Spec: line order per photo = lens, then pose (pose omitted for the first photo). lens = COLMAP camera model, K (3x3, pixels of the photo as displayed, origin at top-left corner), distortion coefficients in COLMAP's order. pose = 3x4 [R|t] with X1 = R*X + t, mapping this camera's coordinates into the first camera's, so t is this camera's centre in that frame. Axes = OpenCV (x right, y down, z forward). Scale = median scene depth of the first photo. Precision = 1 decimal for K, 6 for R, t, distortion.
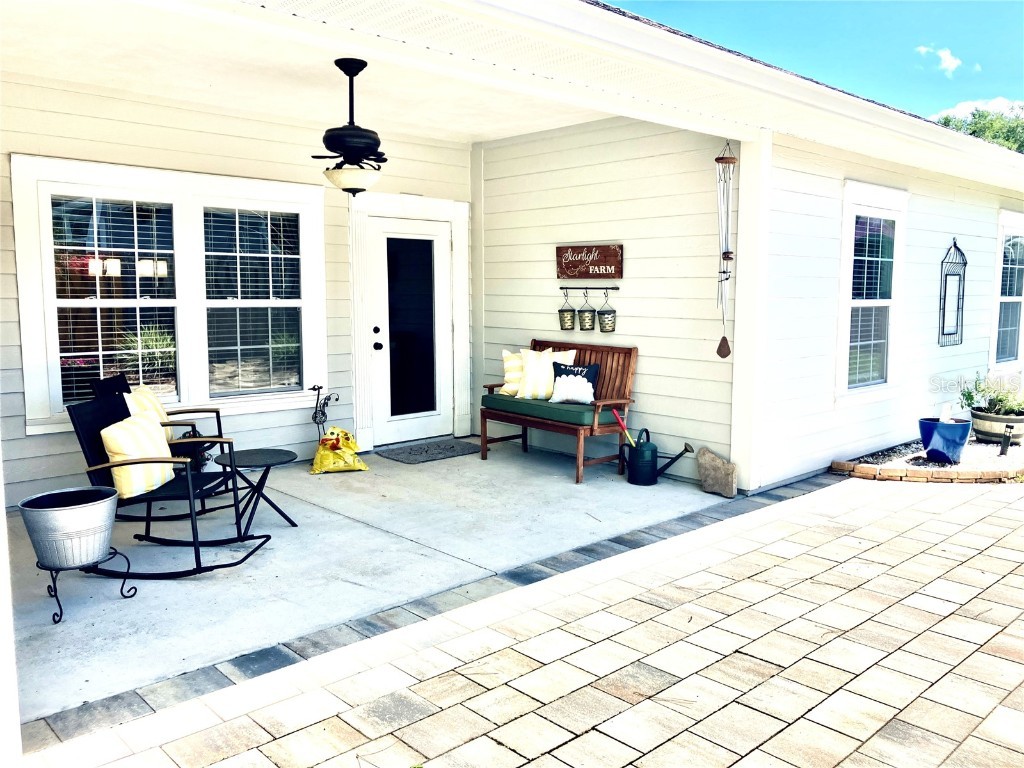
lens RADIAL K [[835.6, 0, 512.1], [0, 835.6, 387.6], [0, 0, 1]] dist [0.001050, 0.007033]
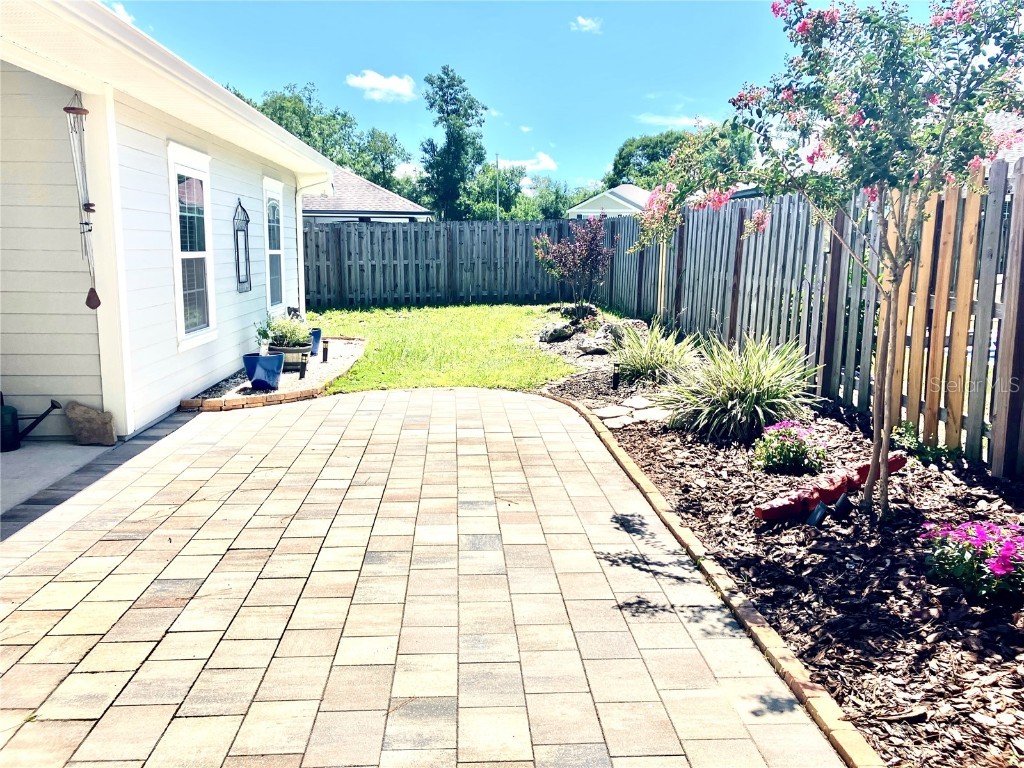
lens RADIAL K [[835.6, 0, 512.6], [0, 835.6, 383.4], [0, 0, 1]] dist [0.001050, 0.007033]
pose [[0.635637, -0.121907, 0.762302, -0.197479], [0.085237, 0.992498, 0.087646, 0.007951], [-0.767268, 0.009266, 0.641259, -0.037403]]
